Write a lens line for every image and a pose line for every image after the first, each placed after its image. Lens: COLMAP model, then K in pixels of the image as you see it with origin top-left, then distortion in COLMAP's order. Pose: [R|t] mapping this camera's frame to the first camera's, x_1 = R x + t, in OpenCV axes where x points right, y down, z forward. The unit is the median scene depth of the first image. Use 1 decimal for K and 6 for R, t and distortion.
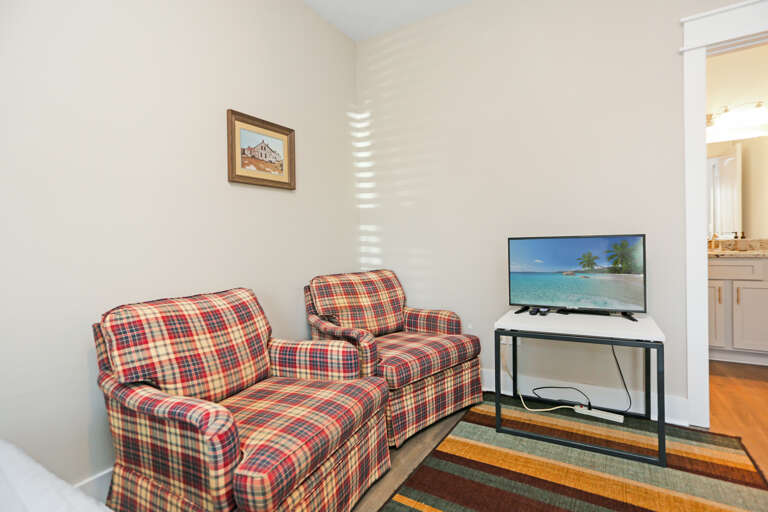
lens RADIAL K [[371.3, 0, 384.0], [0, 371.3, 256.0], [0, 0, 1]] dist [-0.072329, 0.034591]
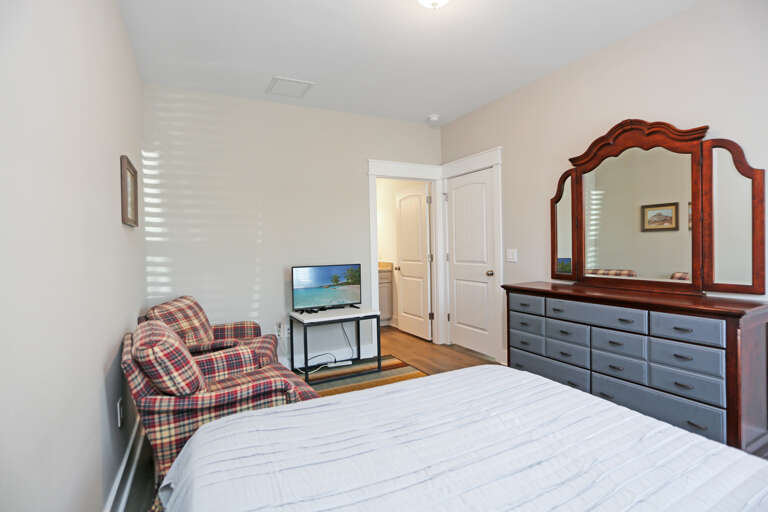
lens RADIAL K [[371.3, 0, 384.0], [0, 371.3, 256.0], [0, 0, 1]] dist [-0.072329, 0.034591]
pose [[0.519994, -0.001807, 0.854168, -0.839163], [0.042287, 0.998826, -0.023630, -0.044385], [-0.853122, 0.048408, 0.519460, -0.161307]]
